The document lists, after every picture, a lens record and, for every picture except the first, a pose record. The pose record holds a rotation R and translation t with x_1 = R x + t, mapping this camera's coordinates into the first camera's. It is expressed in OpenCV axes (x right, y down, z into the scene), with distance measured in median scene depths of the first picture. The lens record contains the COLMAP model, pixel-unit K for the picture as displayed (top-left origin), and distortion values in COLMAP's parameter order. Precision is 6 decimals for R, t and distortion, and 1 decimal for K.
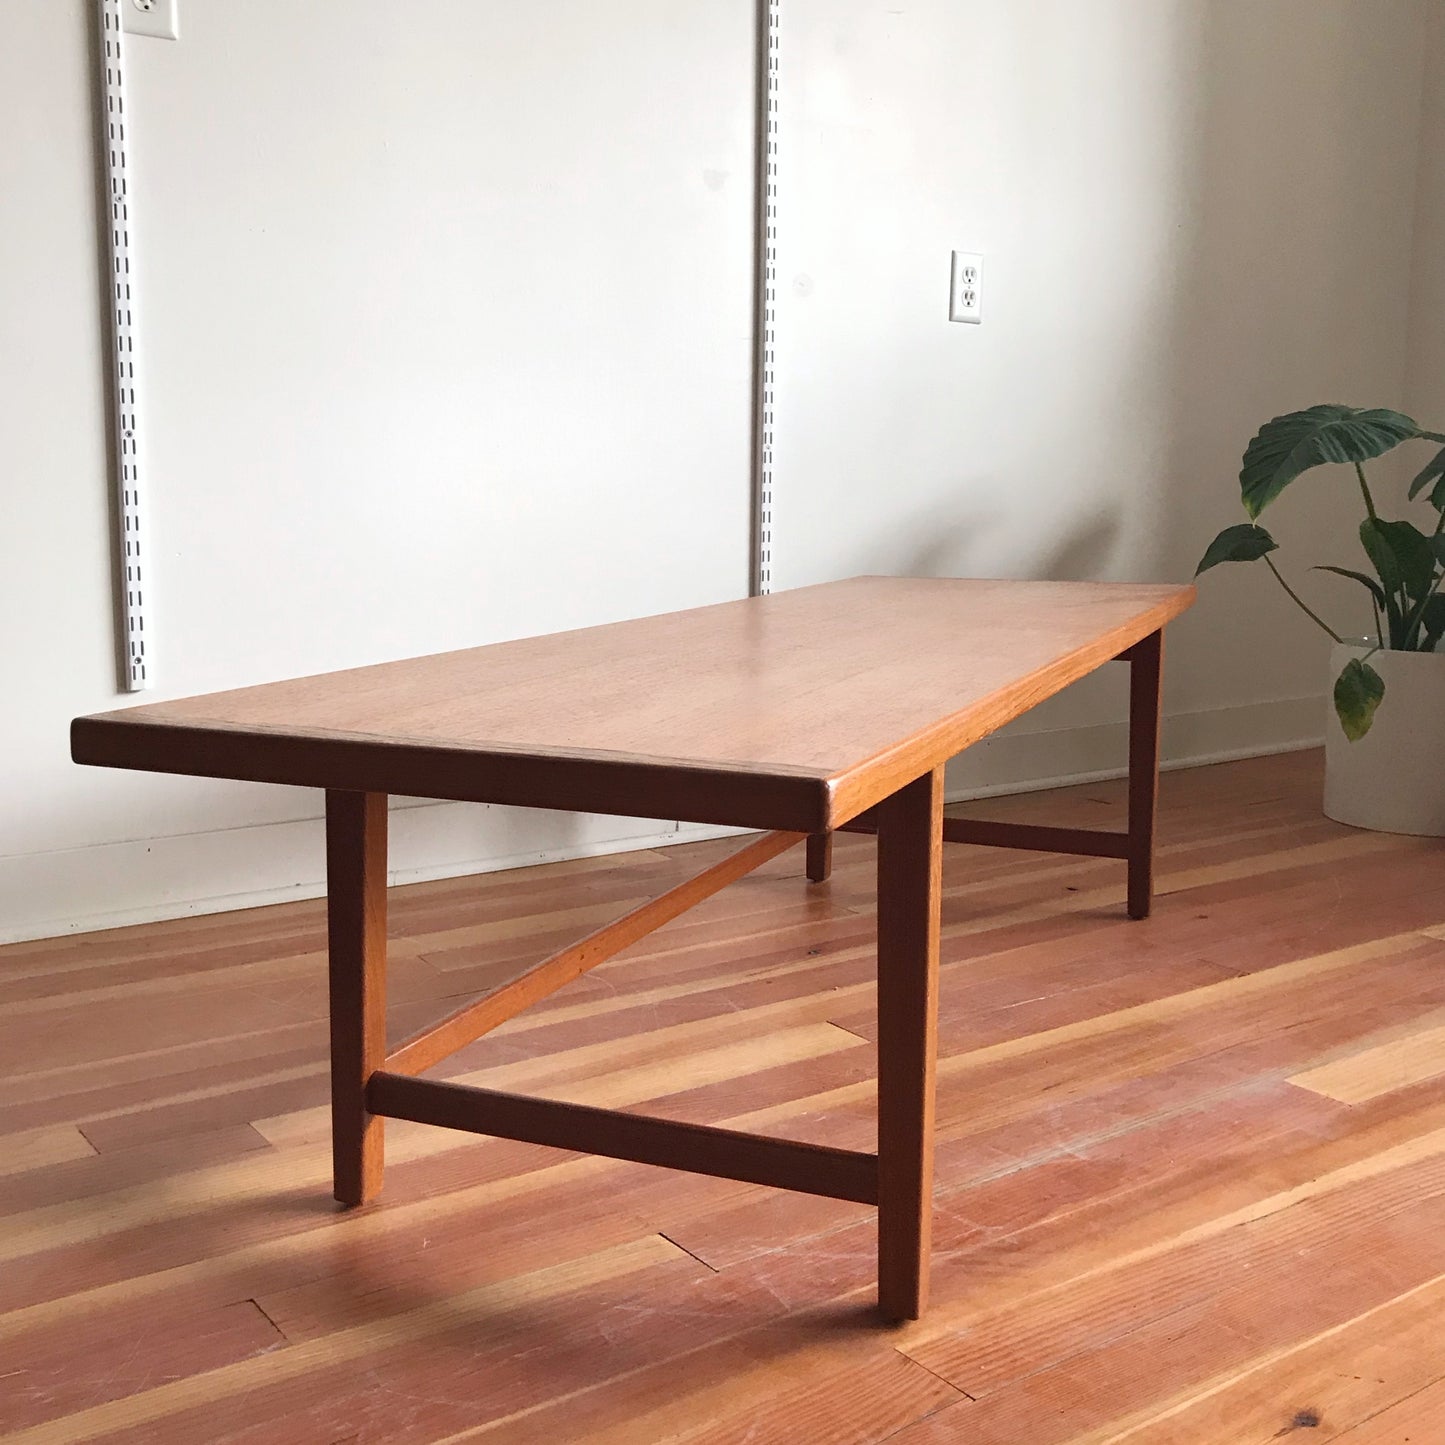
lens RADIAL K [[1645.5, 0, 728.7], [0, 1645.5, 717.7], [0, 0, 1]] dist [-0.023149, 0.070772]
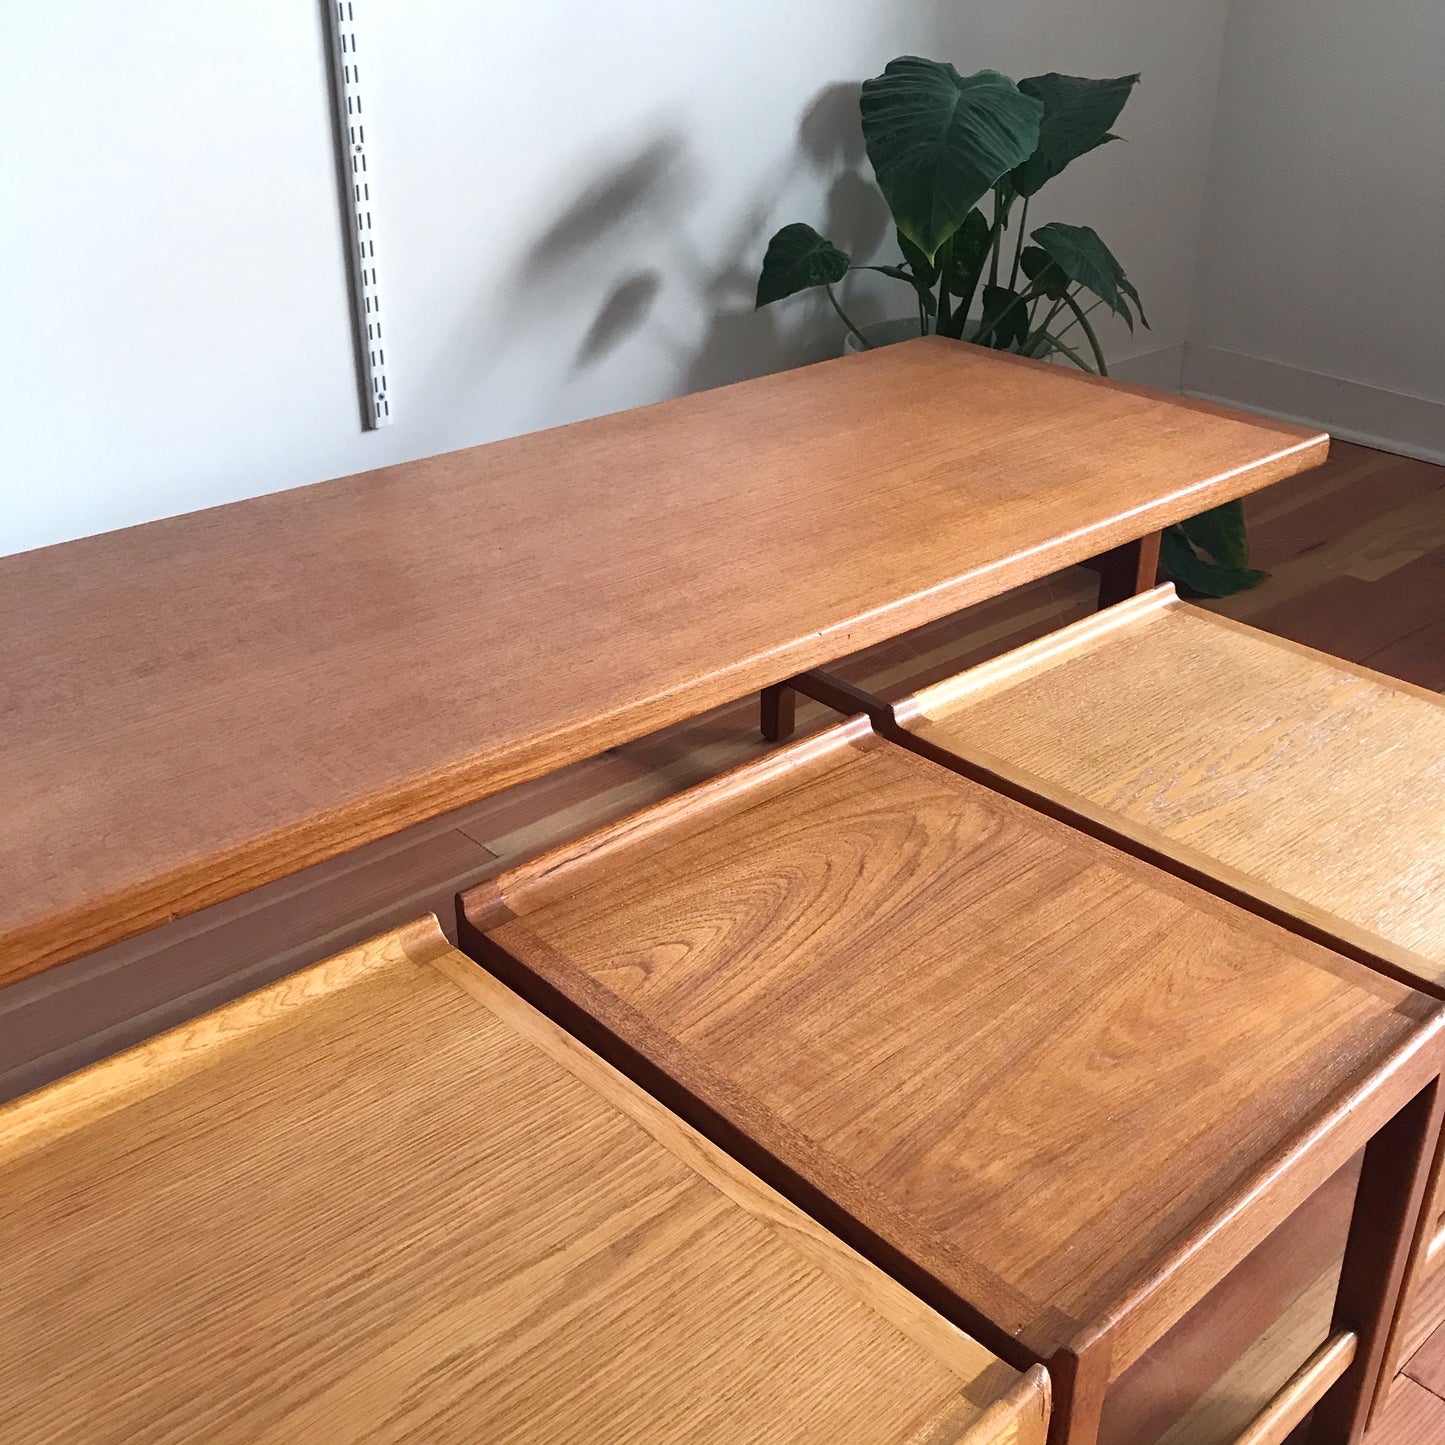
lens RADIAL K [[1604.8, 0, 729.4], [0, 1604.8, 697.4], [0, 0, 1]] dist [0.086717, -0.248439]
pose [[0.992931, -0.054136, 0.105629, 0.178709], [0.018356, 0.949260, 0.313956, -0.292300], [-0.117266, -0.309798, 0.943543, 0.481715]]
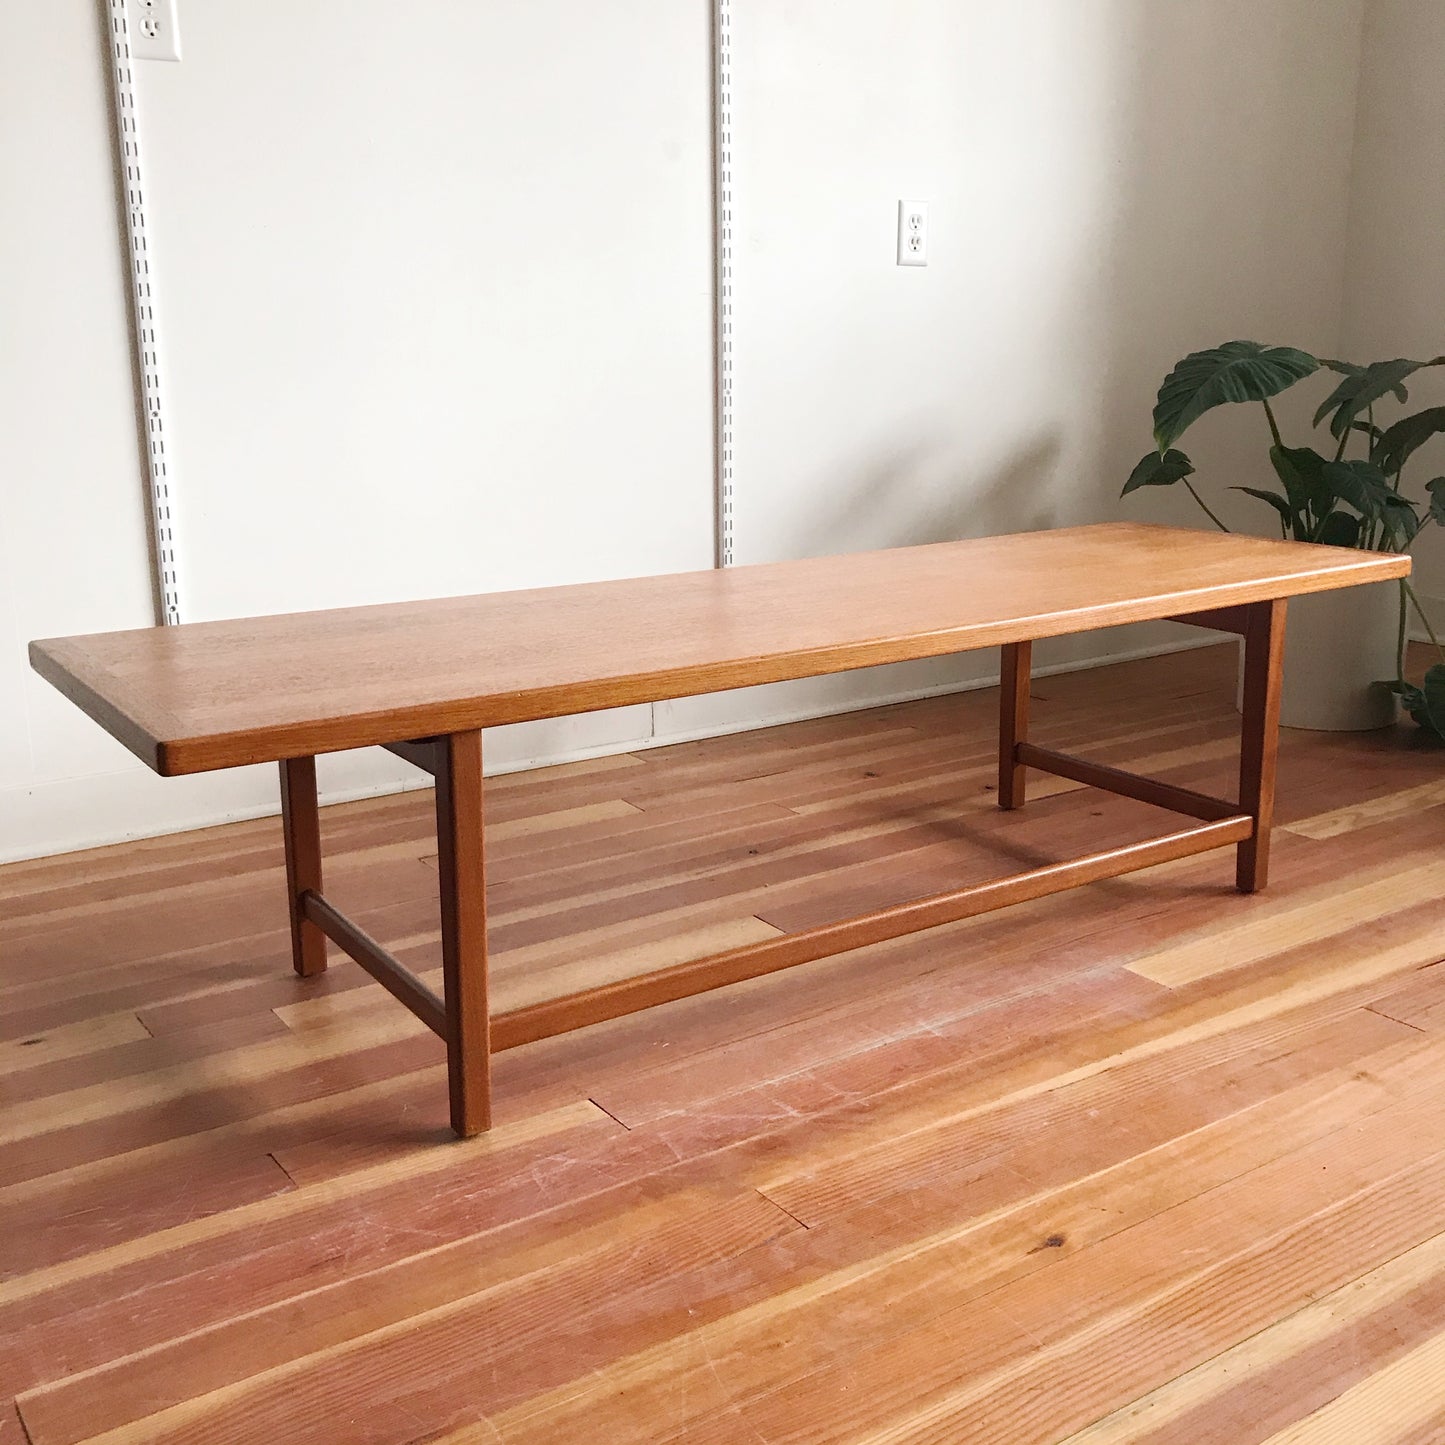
lens RADIAL K [[1594.9, 0, 725.7], [0, 1594.9, 723.1], [0, 0, 1]] dist [0.017982, -0.030283]
pose [[0.999546, -0.010823, -0.028119, 0.094388], [0.013569, 0.994959, 0.099364, -0.091310], [0.026902, -0.099700, 0.994654, -0.186529]]
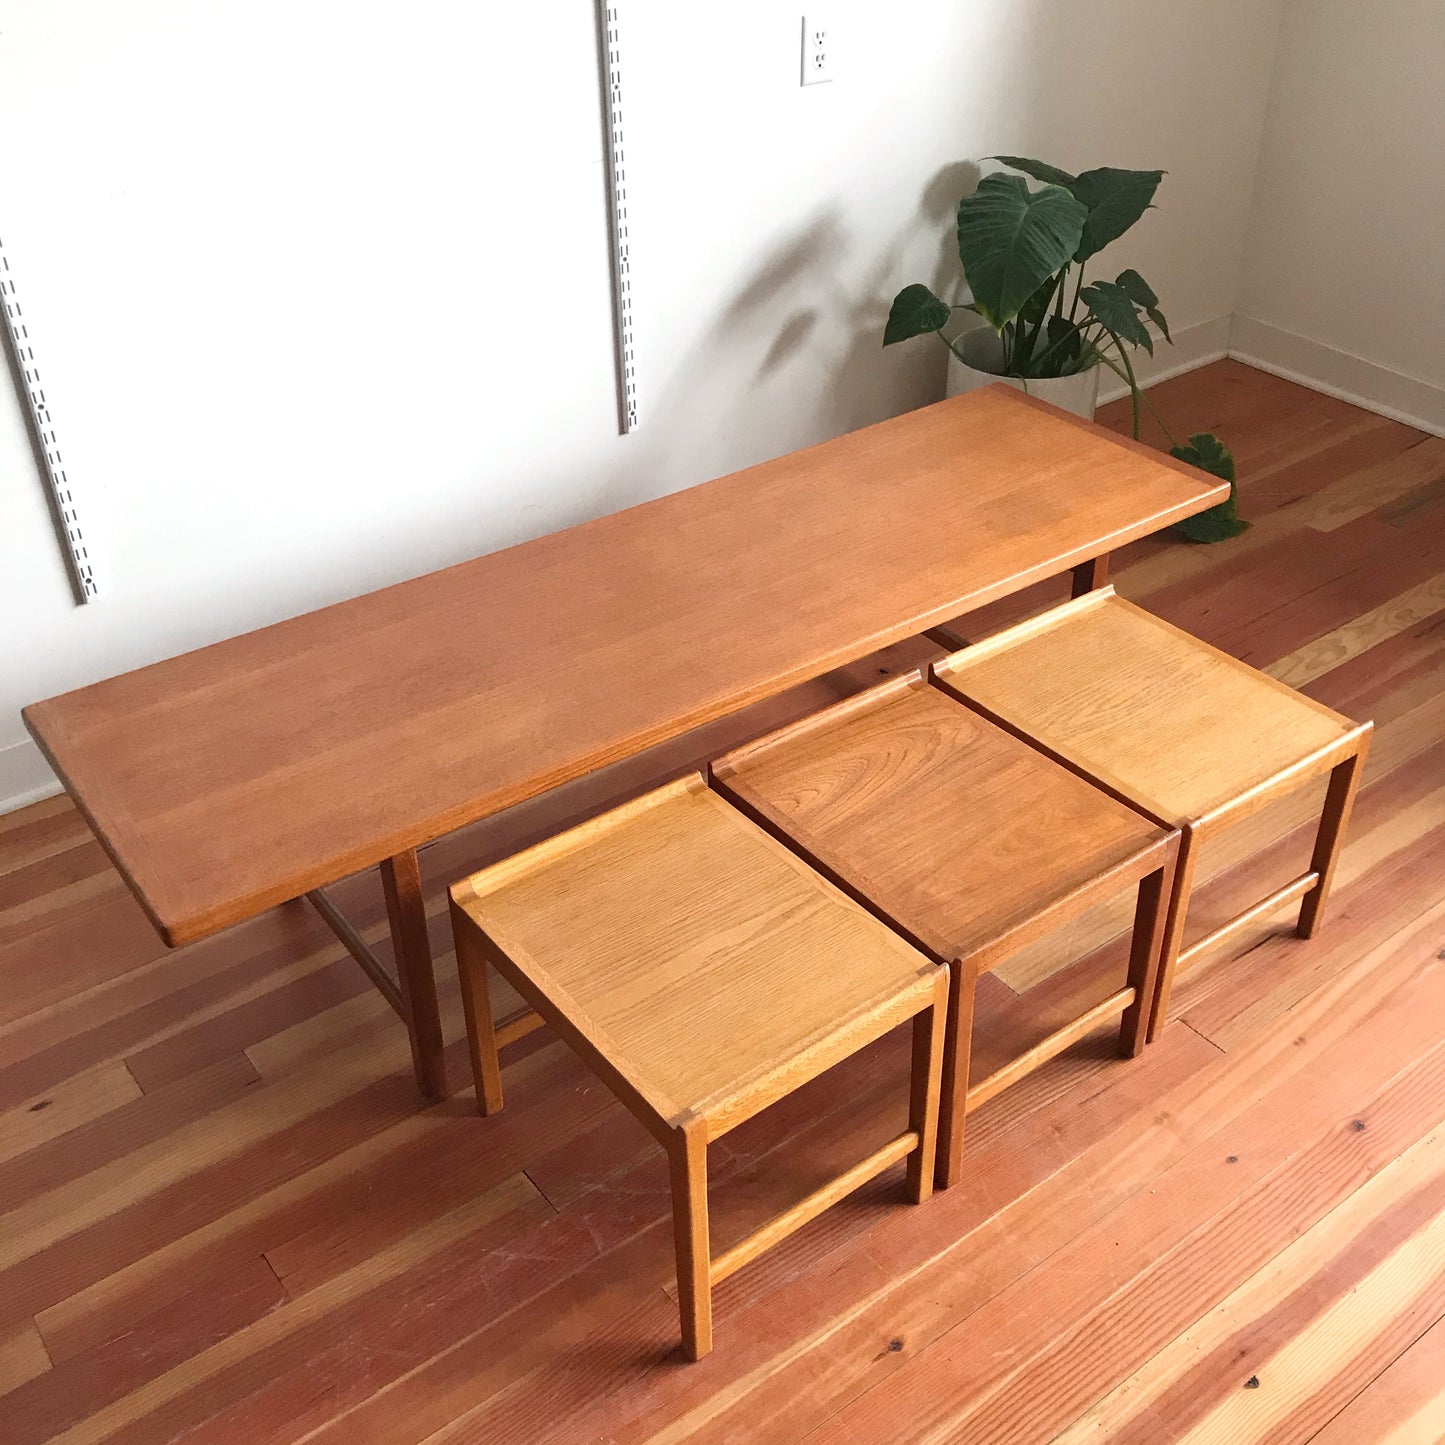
lens RADIAL K [[1589.2, 0, 722.4], [0, 1589.2, 712.2], [0, 0, 1]] dist [0.135114, -0.390456]
pose [[0.999508, -0.031024, 0.004700, 0.138274], [0.025888, 0.899962, 0.435200, -0.662532], [-0.017731, -0.434864, 0.900322, -0.152175]]
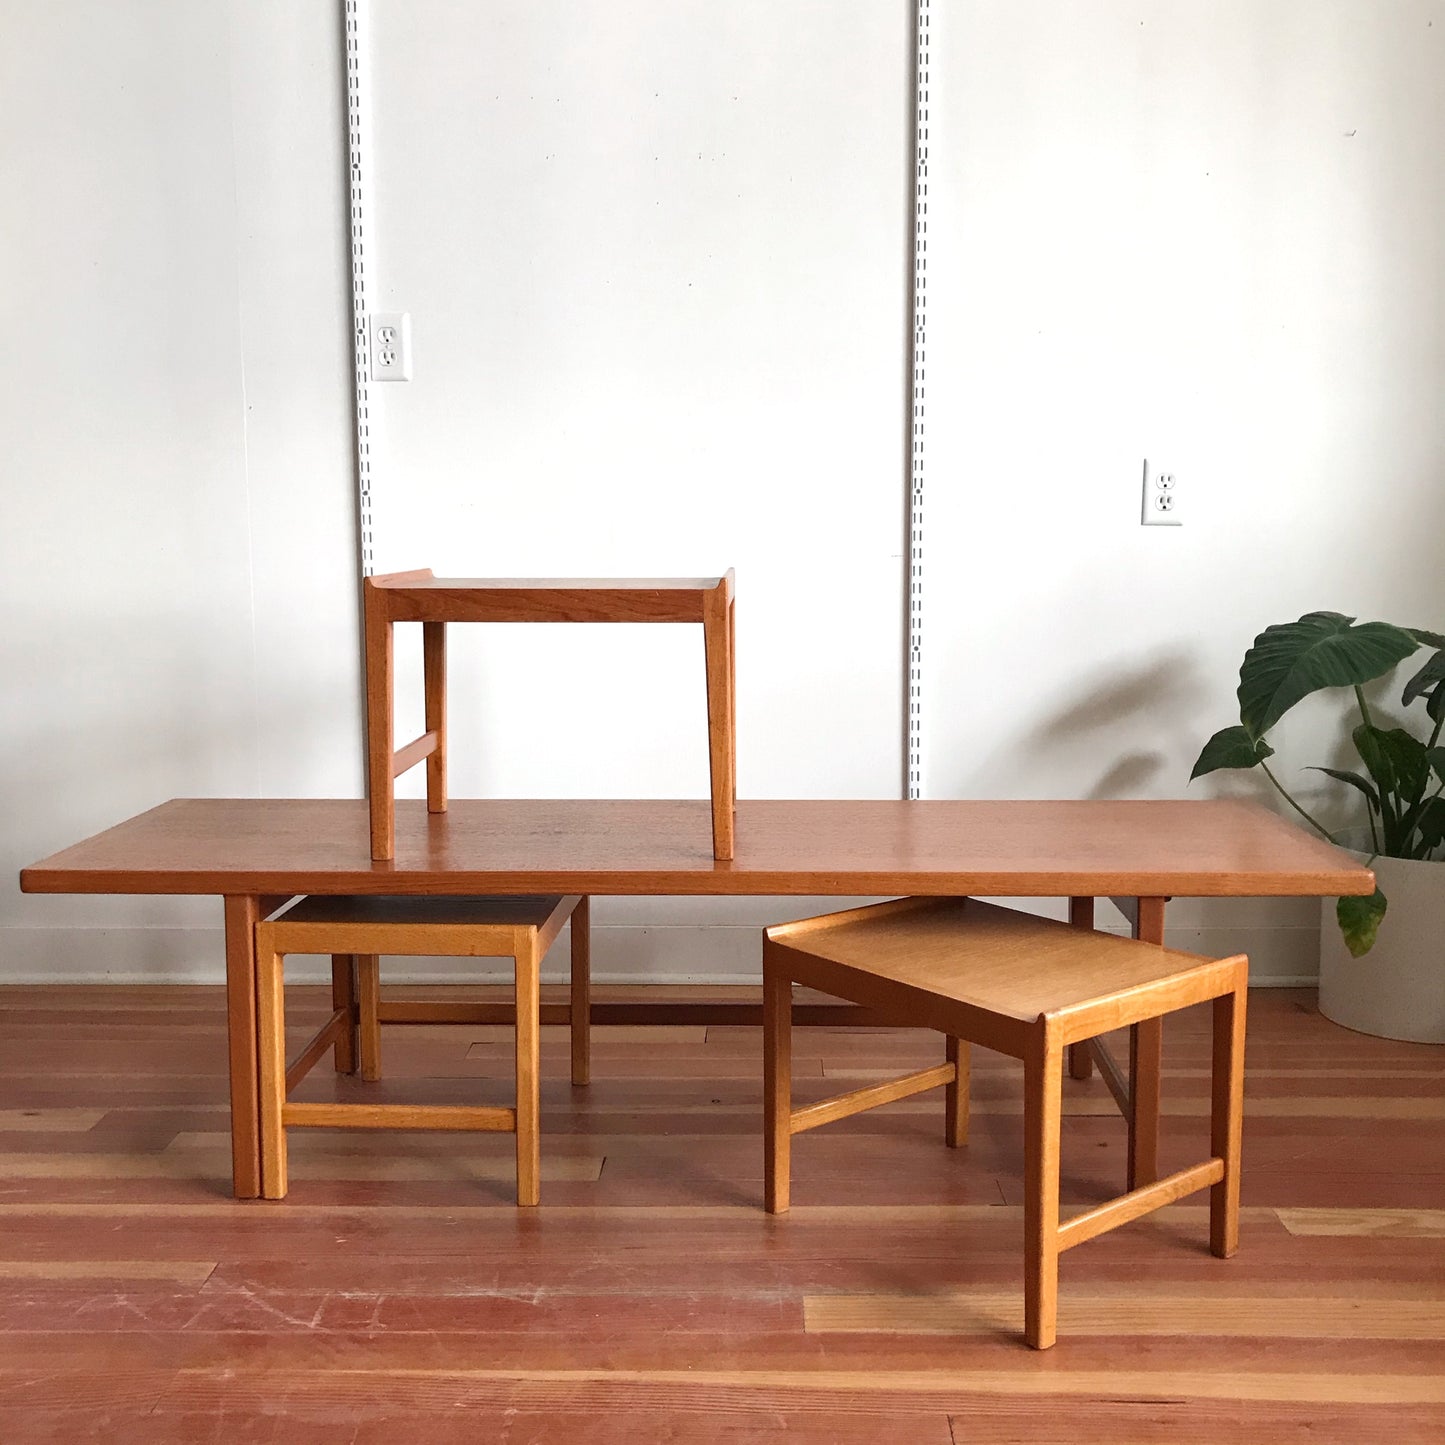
lens RADIAL K [[1594.9, 0, 725.7], [0, 1594.9, 723.1], [0, 0, 1]] dist [0.017982, -0.030283]
pose [[0.800980, 0.063616, -0.595302, 1.073932], [-0.077510, 0.996989, 0.002252, -0.199074], [0.593653, 0.044338, 0.803499, 0.076167]]
